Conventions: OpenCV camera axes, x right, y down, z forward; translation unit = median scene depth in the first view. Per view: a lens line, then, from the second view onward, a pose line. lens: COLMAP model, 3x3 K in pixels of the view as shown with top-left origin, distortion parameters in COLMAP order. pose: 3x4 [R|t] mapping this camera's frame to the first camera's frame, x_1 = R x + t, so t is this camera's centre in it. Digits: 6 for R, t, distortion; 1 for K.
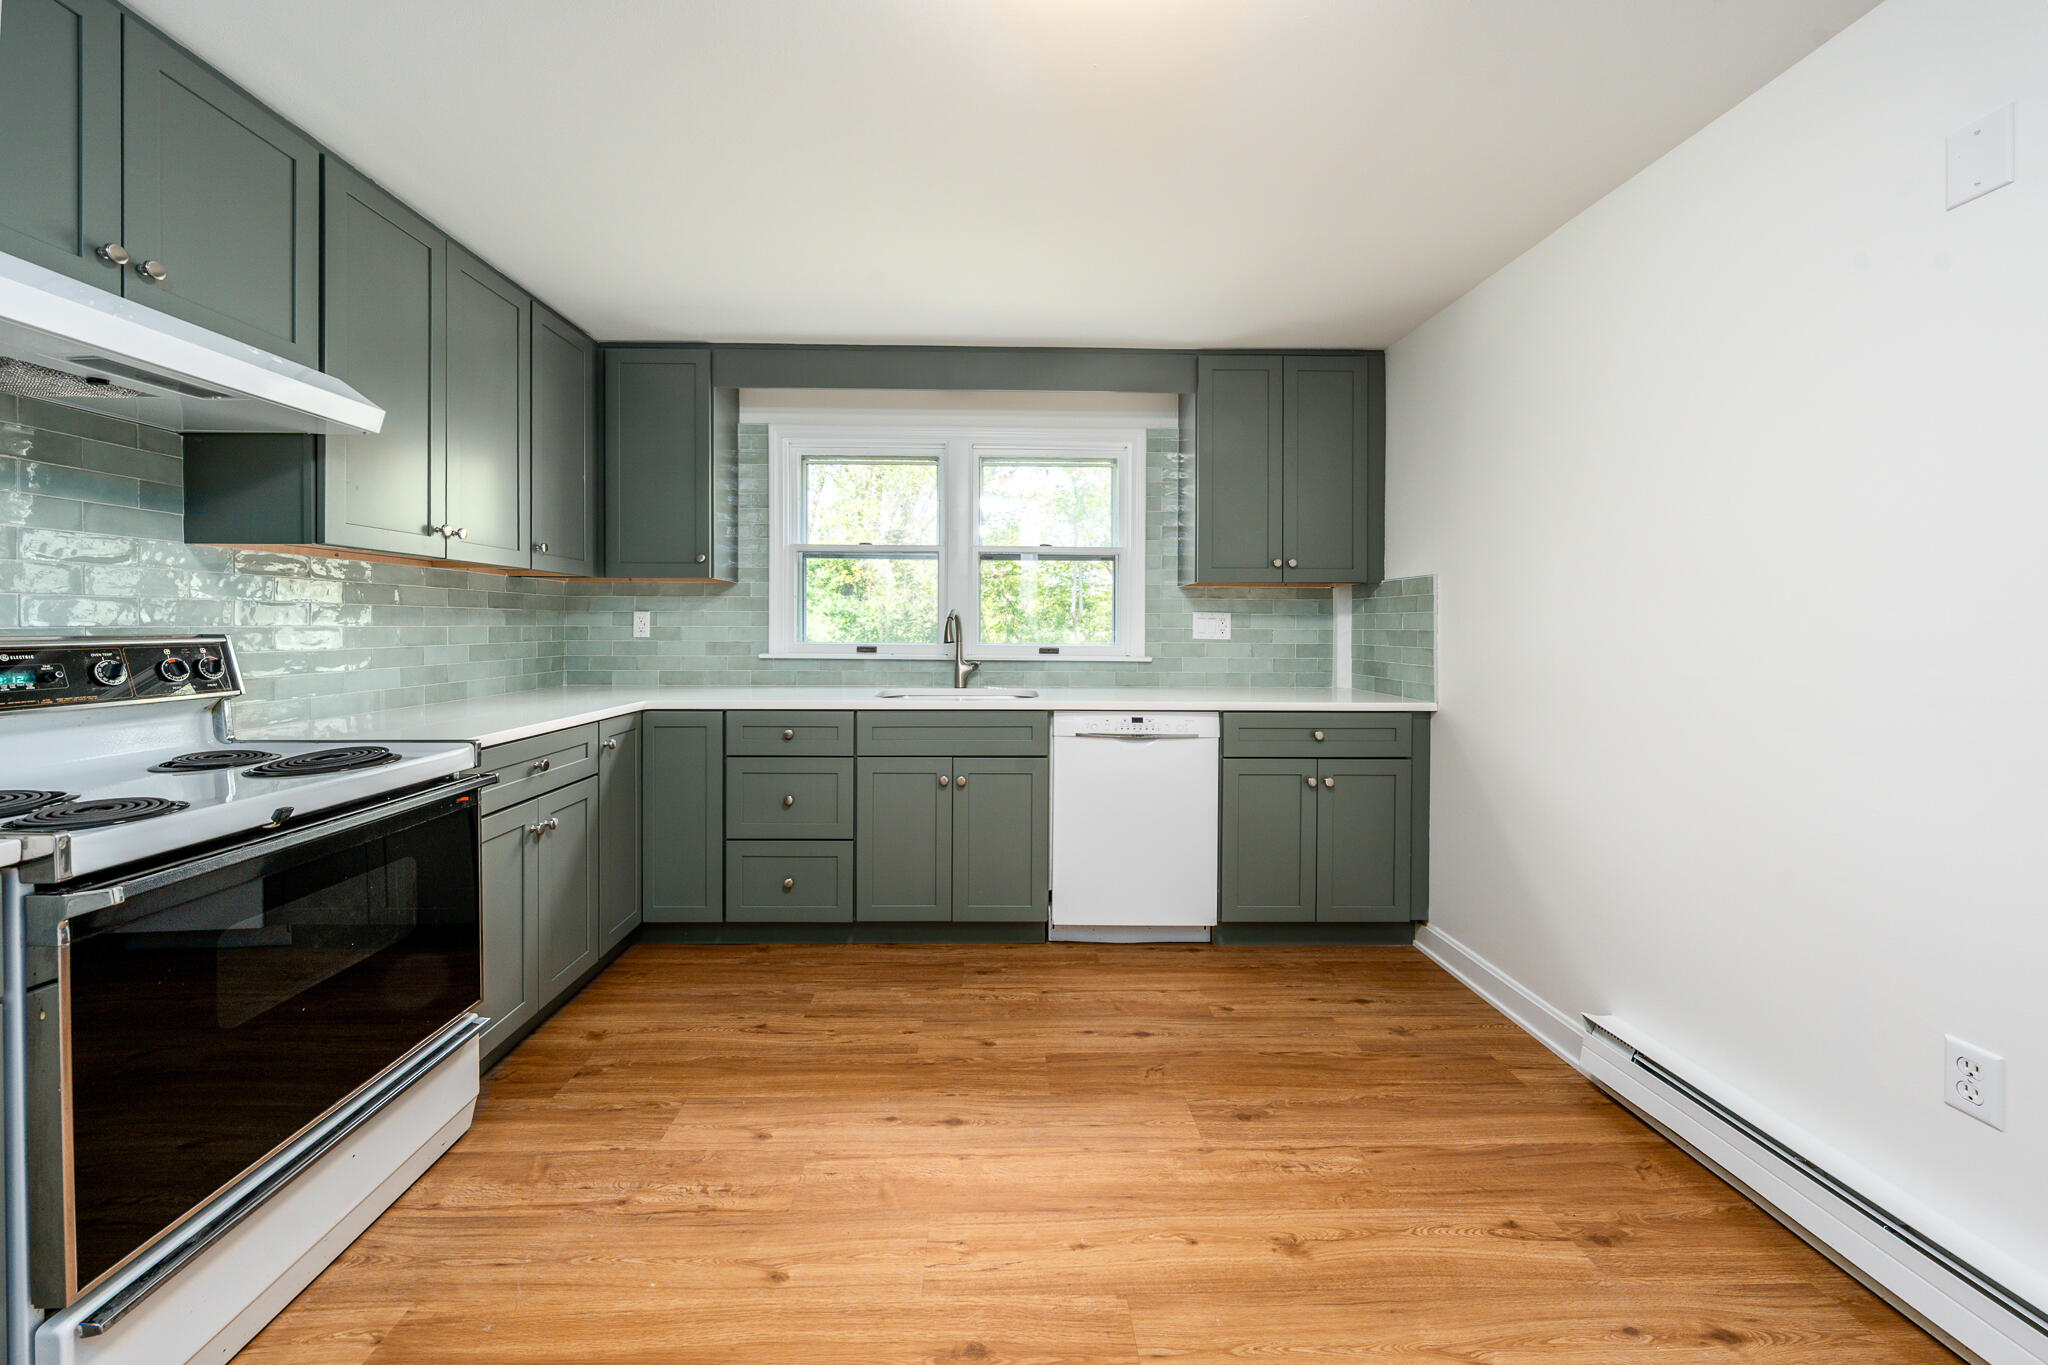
lens RADIAL K [[731.0, 0, 1011.3], [0, 731.0, 629.1], [0, 0, 1]] dist [-0.001186, -0.000316]
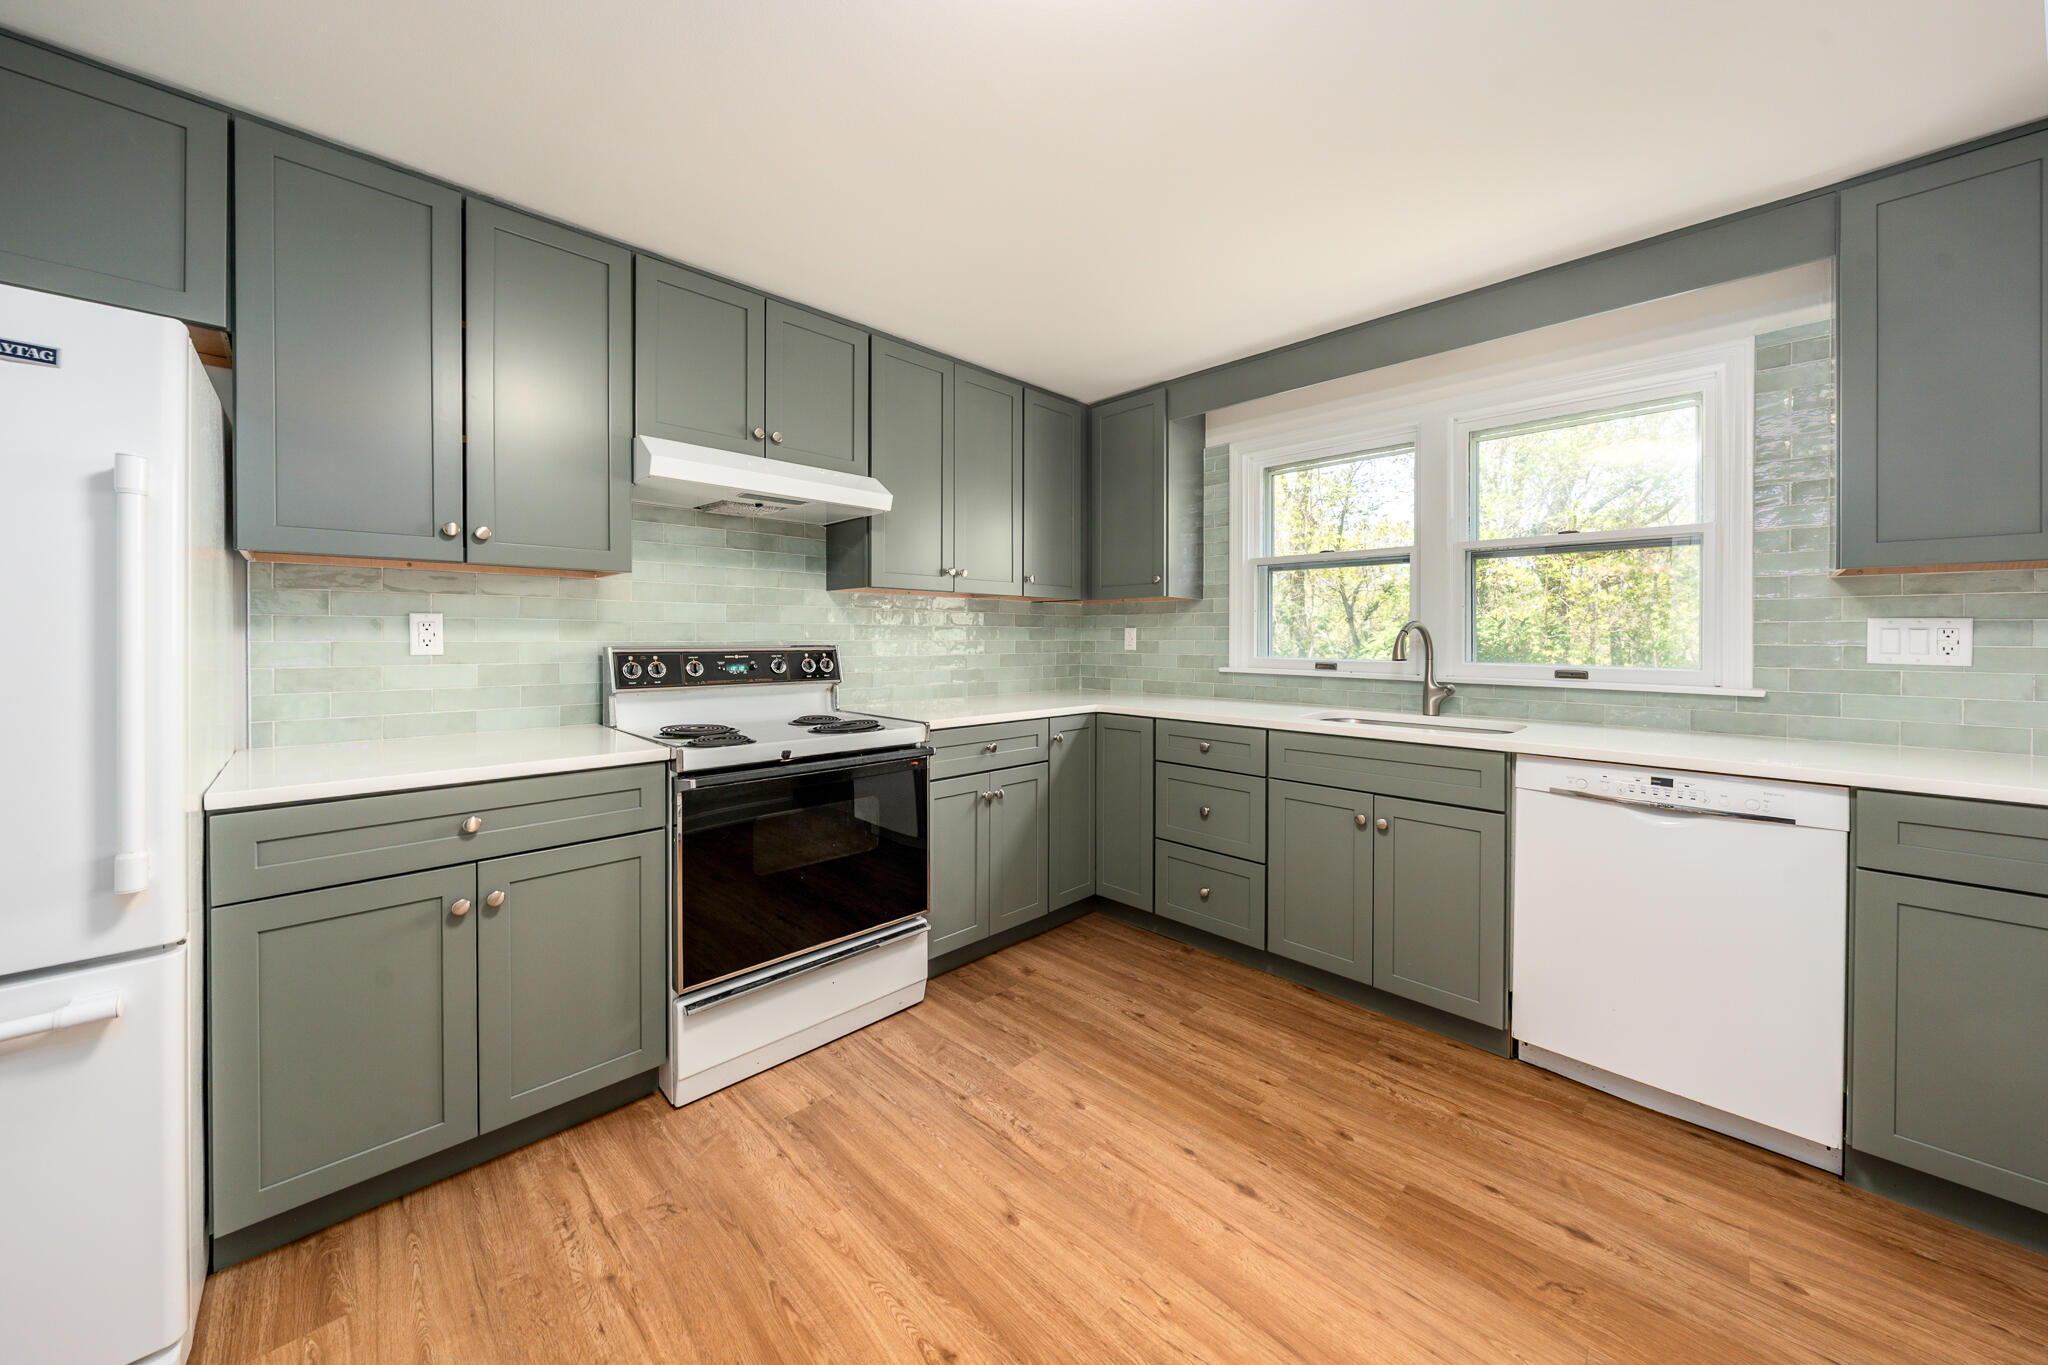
lens RADIAL K [[722.9, 0, 1030.6], [0, 722.9, 640.1], [0, 0, 1]] dist [0.000196, -0.000236]
pose [[0.689698, 0.001311, -0.724096, 0.292254], [-0.004295, 0.999988, -0.002281, -0.001917], [0.724084, 0.004683, 0.689696, 0.142173]]
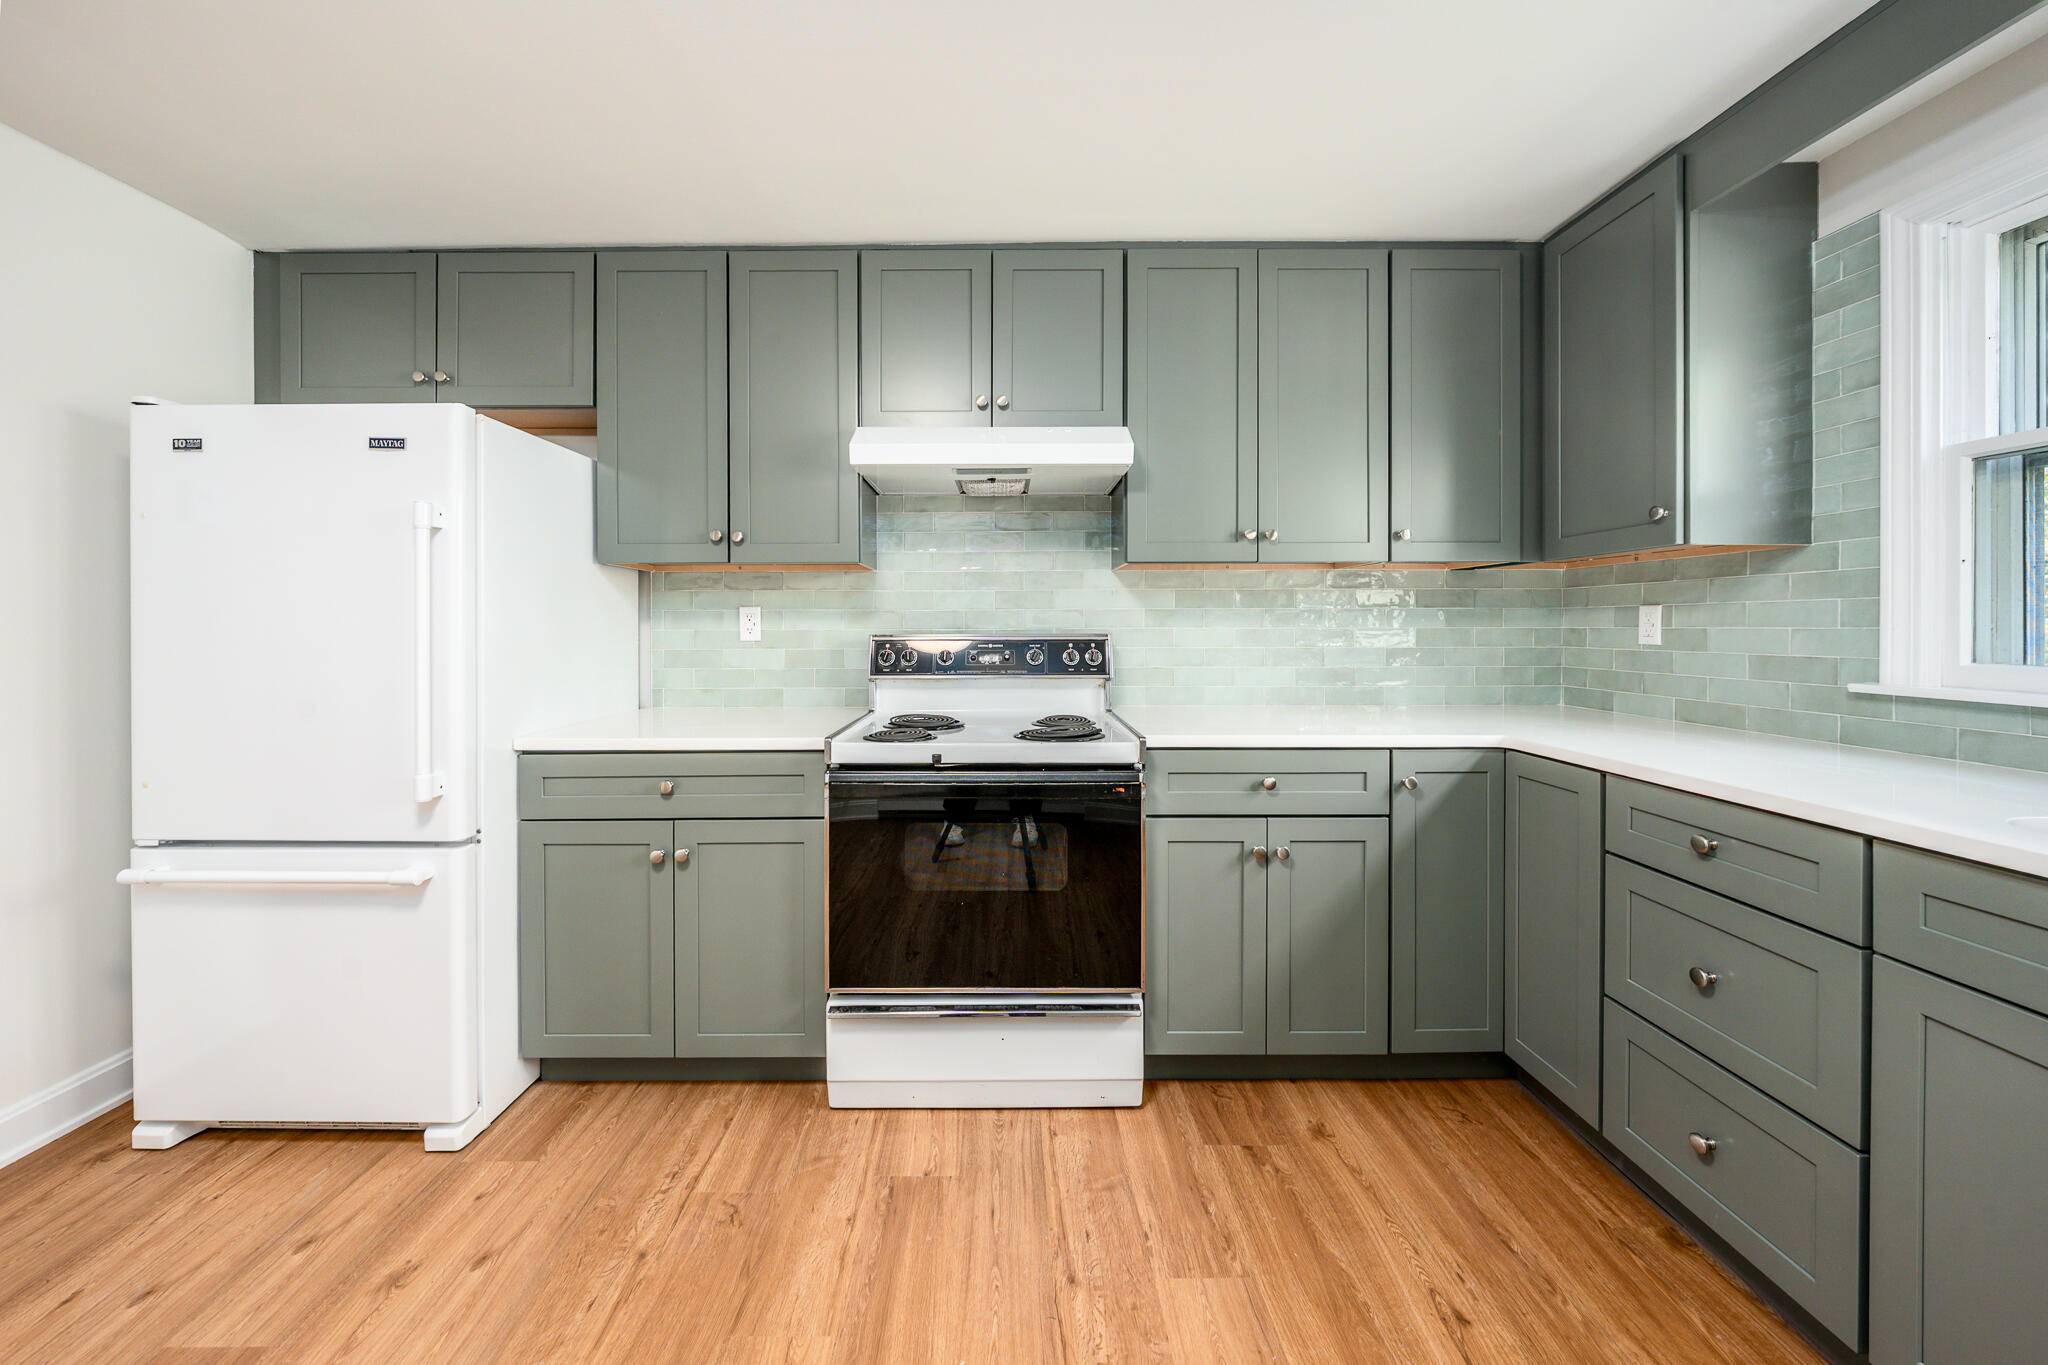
lens RADIAL K [[731.0, 0, 1006.1], [0, 731.0, 628.8], [0, 0, 1]] dist [-0.000877, -0.000241]
pose [[-0.022643, 0.000939, -0.999743, 0.228595], [-0.003291, 0.999994, 0.001014, -0.002581], [0.999738, 0.003313, -0.022640, 0.607854]]
